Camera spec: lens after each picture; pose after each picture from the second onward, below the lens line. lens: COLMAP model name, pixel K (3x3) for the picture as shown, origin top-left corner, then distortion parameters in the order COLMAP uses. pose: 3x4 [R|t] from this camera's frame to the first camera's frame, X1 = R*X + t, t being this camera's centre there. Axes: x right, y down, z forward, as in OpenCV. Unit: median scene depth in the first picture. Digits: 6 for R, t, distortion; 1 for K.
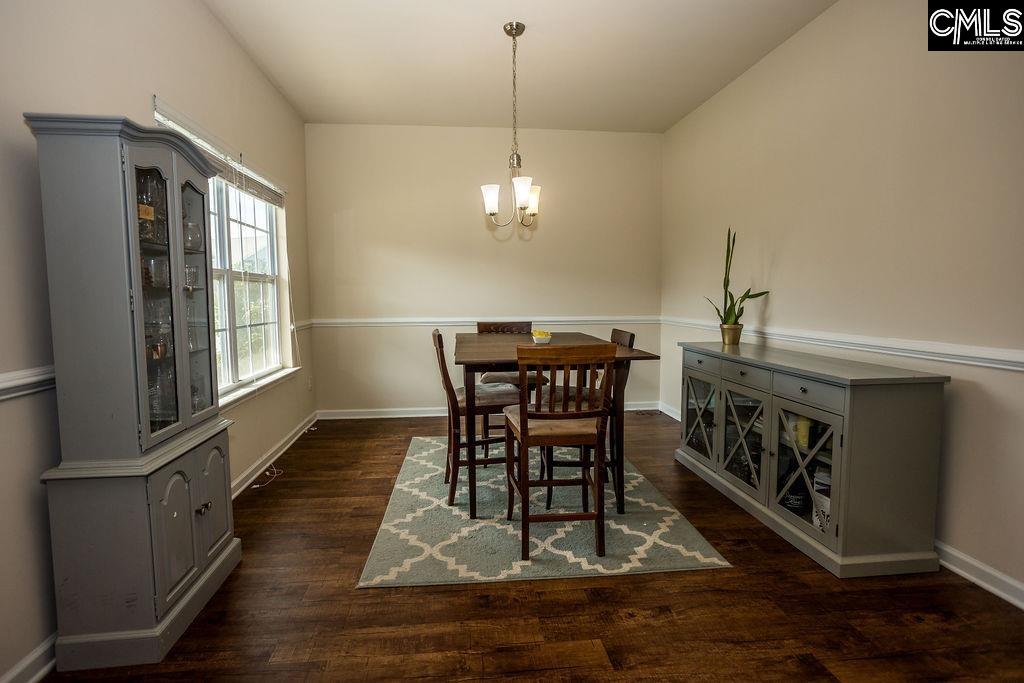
lens RADIAL K [[530.6, 0, 512.0], [0, 530.6, 341.5], [0, 0, 1]] dist [-0.000048, 0.000048]
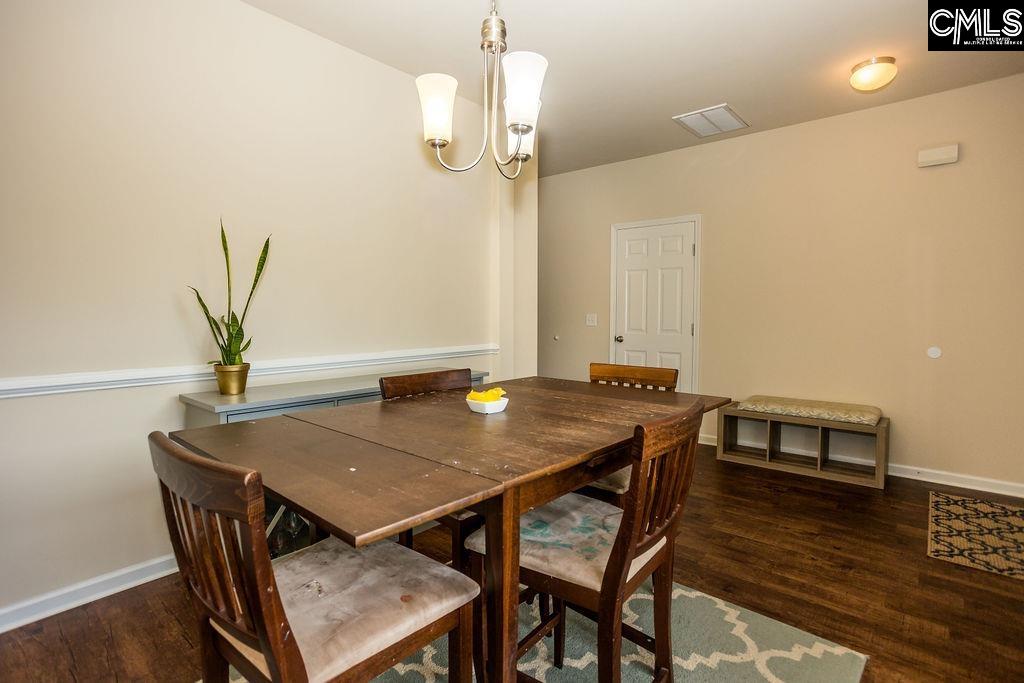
lens RADIAL K [[491.6, 0, 512.0], [0, 491.6, 341.5], [0, 0, 1]] dist [0.000857, 0.000376]
pose [[-0.677760, -0.031739, 0.734598, -0.470554], [0.063955, 0.992737, 0.101900, -0.165696], [-0.732496, 0.116045, -0.670808, 1.890788]]
